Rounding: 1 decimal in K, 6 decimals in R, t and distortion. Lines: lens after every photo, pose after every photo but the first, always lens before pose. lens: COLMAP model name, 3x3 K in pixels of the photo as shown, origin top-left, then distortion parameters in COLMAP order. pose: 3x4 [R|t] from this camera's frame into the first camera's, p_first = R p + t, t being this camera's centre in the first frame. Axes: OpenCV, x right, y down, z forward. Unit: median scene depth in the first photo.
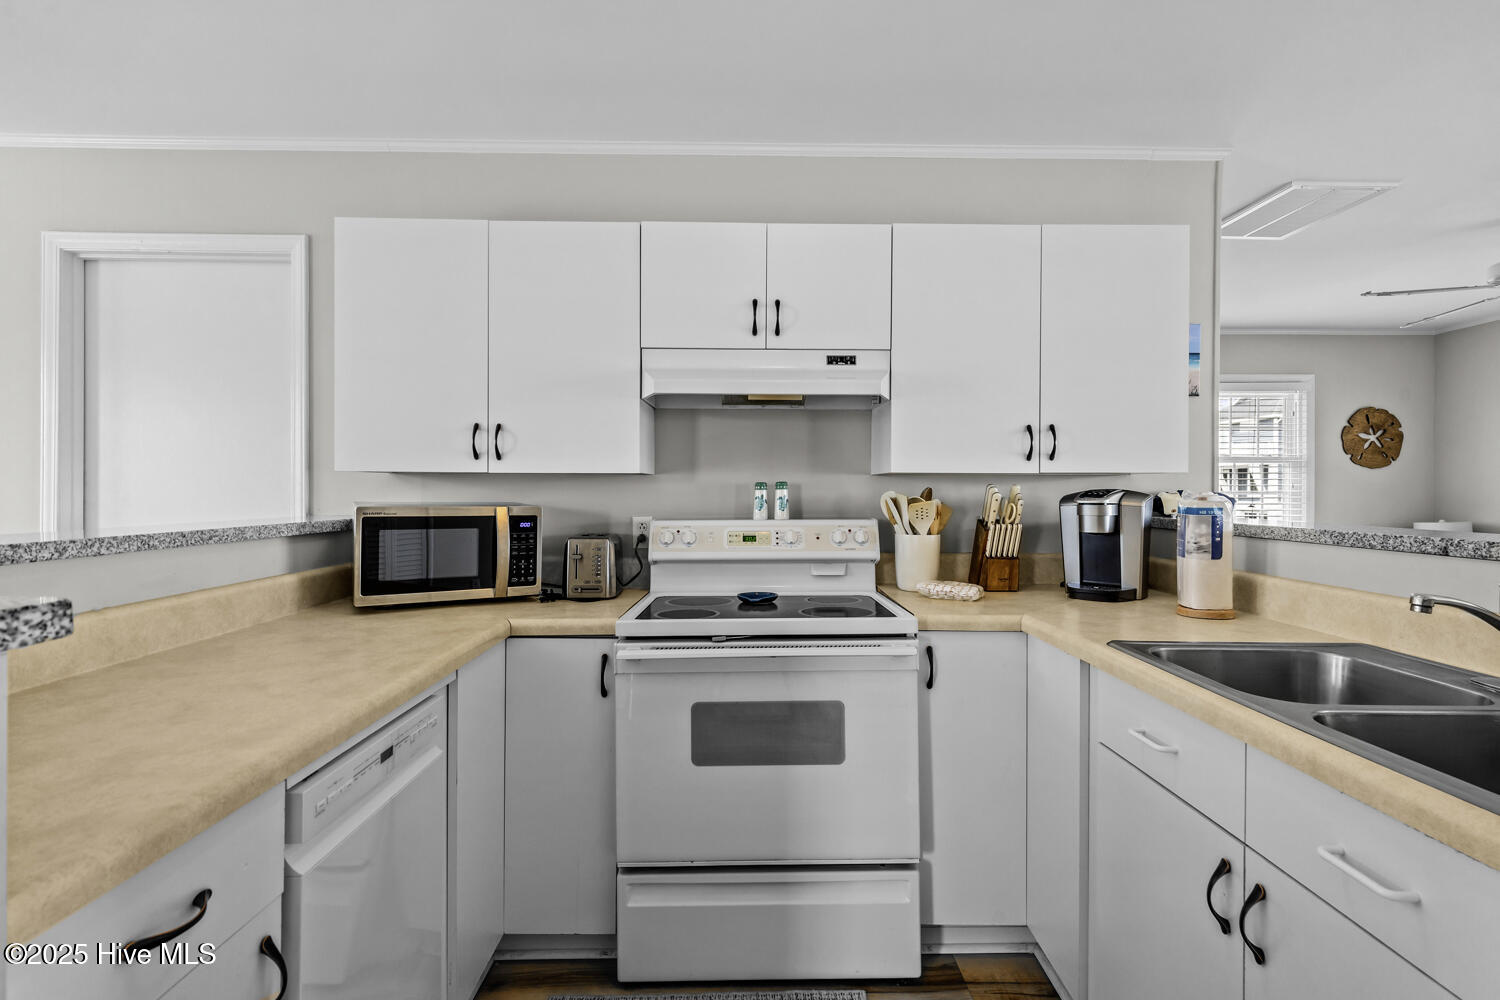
lens RADIAL K [[681.5, 0, 747.1], [0, 681.5, 491.4], [0, 0, 1]] dist [0.005902, -0.000497]
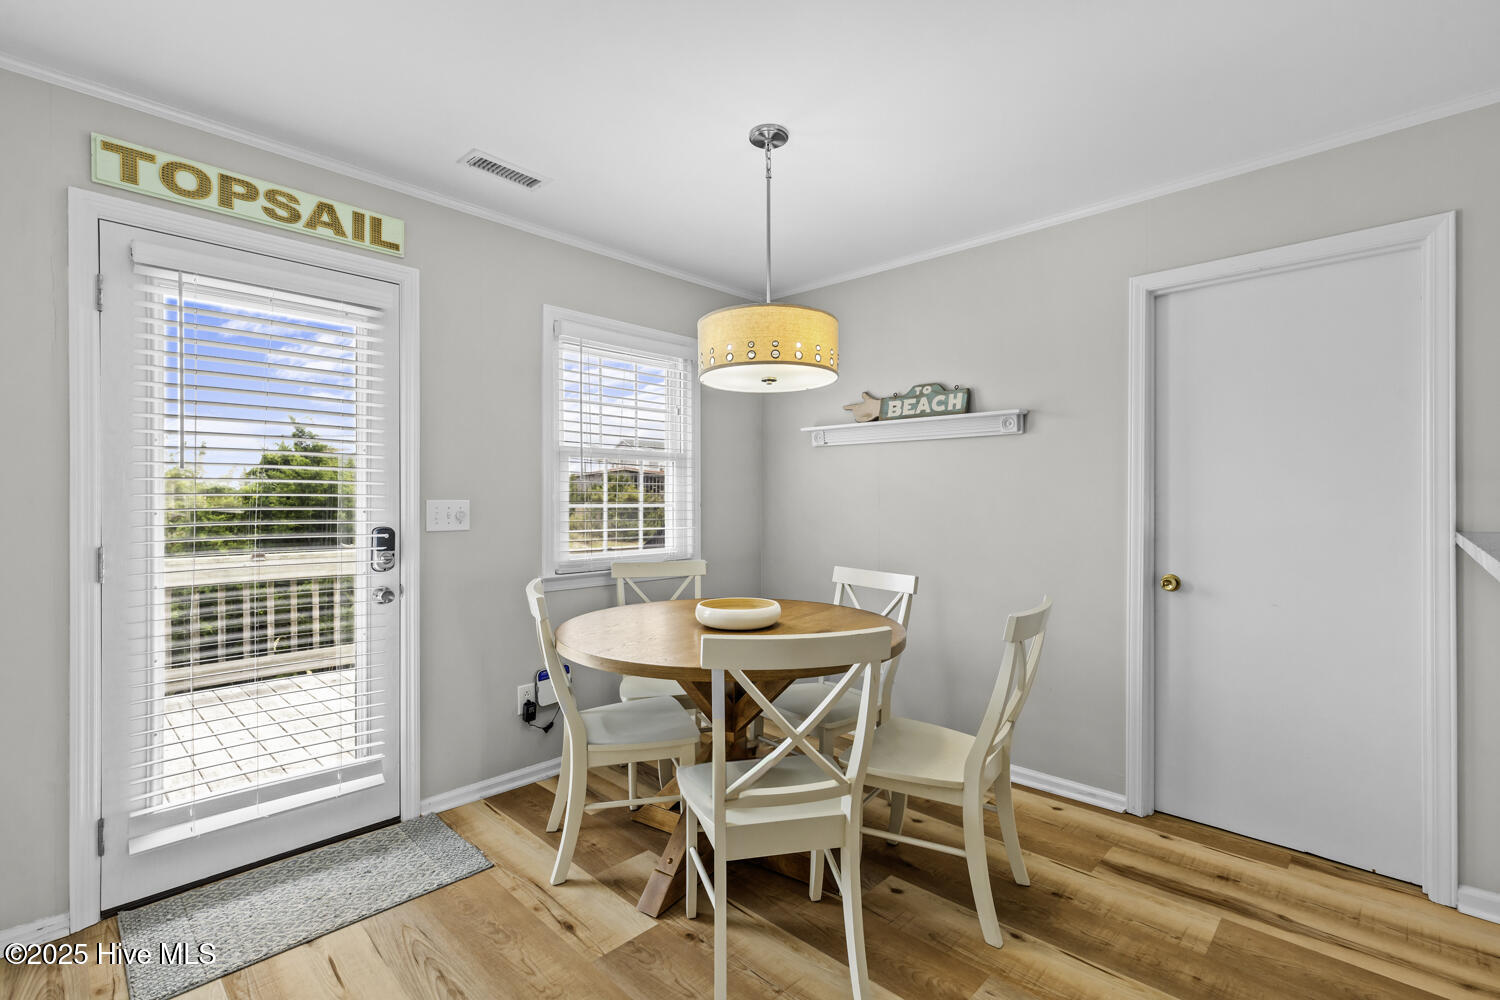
lens RADIAL K [[681.5, 0, 767.5], [0, 681.5, 501.3], [0, 0, 1]] dist [0.005902, -0.000497]
pose [[0.722818, -0.004308, -0.691025, -0.759813], [0.003490, 0.999991, -0.002583, -0.002427], [0.691029, -0.000544, 0.722826, -0.280657]]
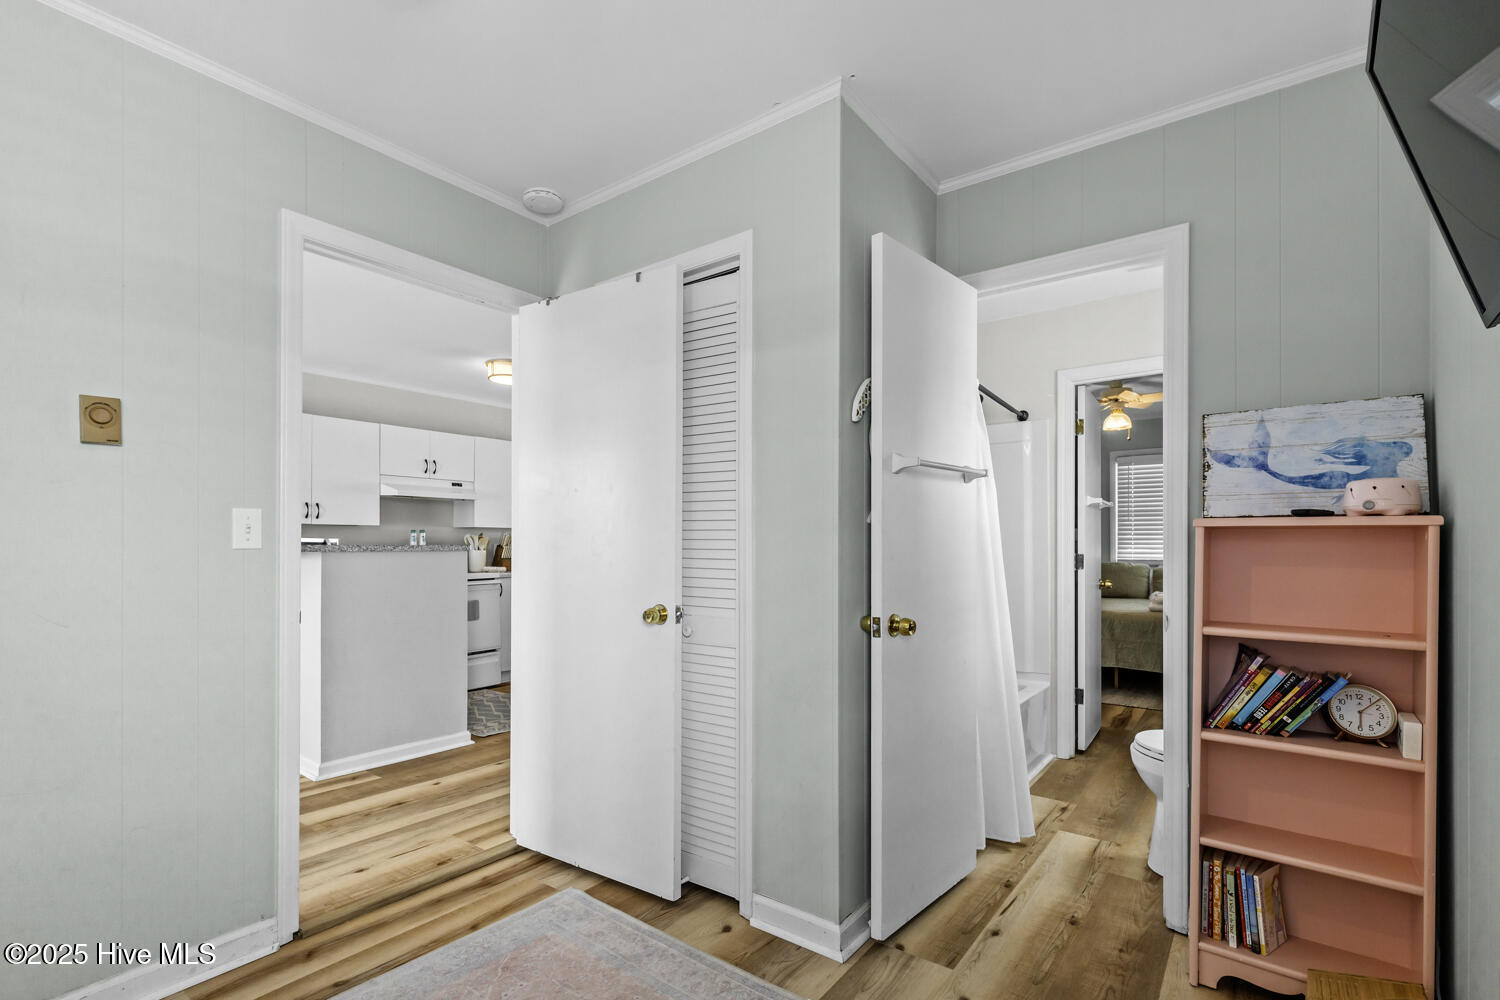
lens RADIAL K [[681.5, 0, 762.5], [0, 681.5, 536.3], [0, 0, 1]] dist [0.005902, -0.000497]
pose [[0.597048, 0.006724, 0.802177, -1.295015], [0.002172, 0.999948, -0.009999, 0.038946], [-0.802203, 0.007712, 0.597002, -1.563977]]
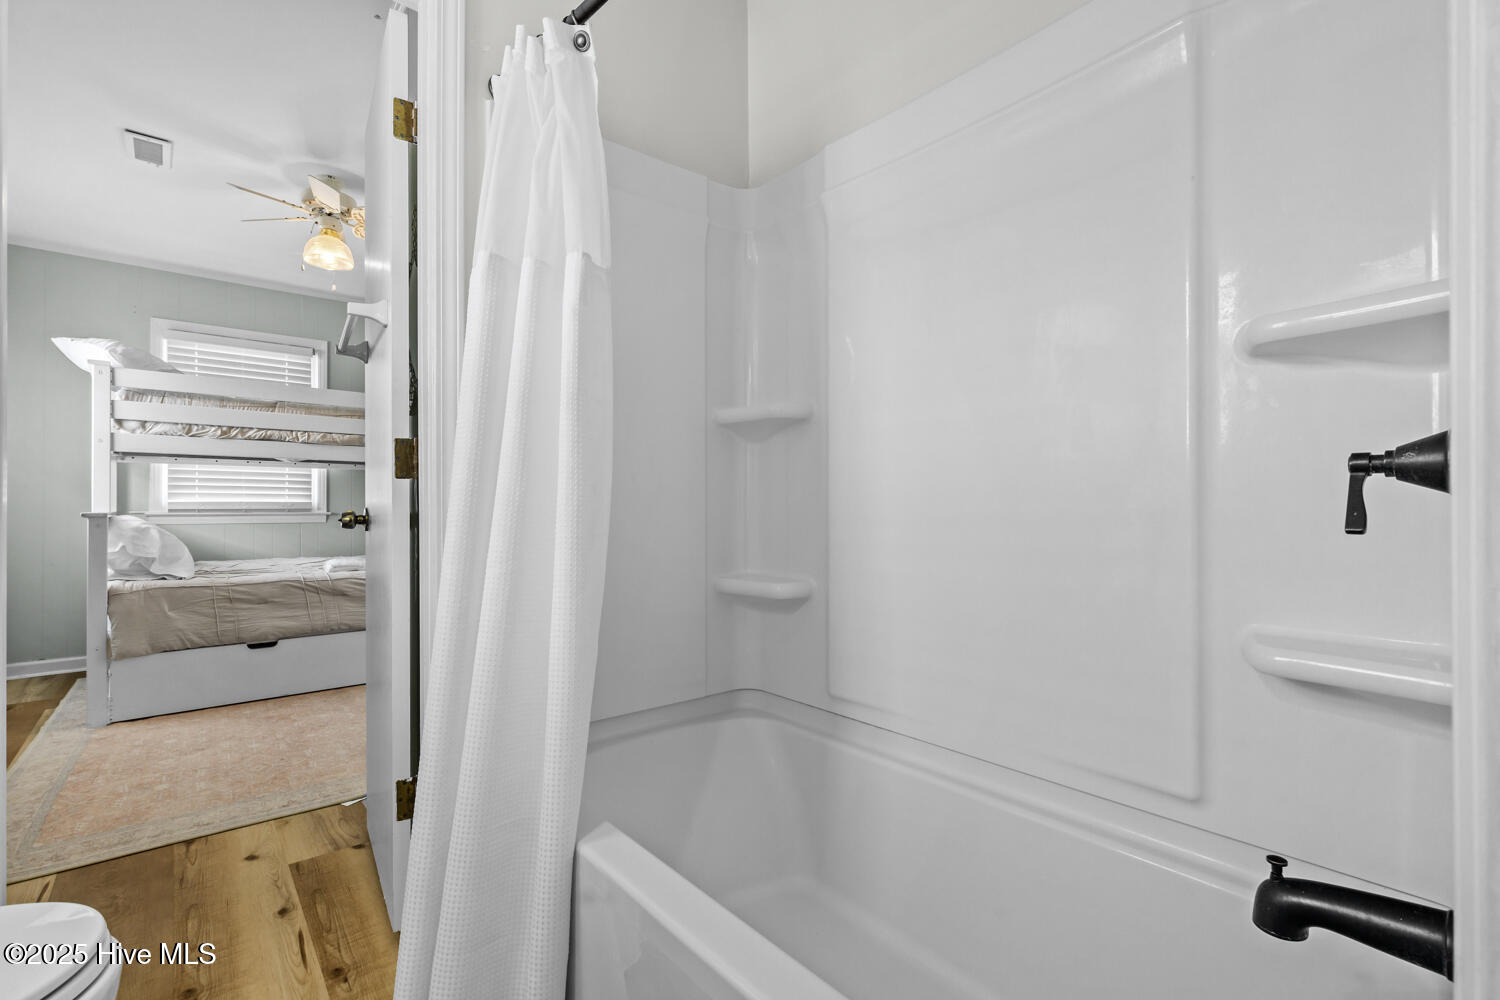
lens RADIAL K [[681.5, 0, 764.6], [0, 681.5, 501.6], [0, 0, 1]] dist [0.005902, -0.000497]
pose [[0.649981, -0.009481, -0.759892, 0.618886], [0.003478, 0.999949, -0.009502, 0.138985], [0.759943, 0.003533, 0.649980, -1.338205]]
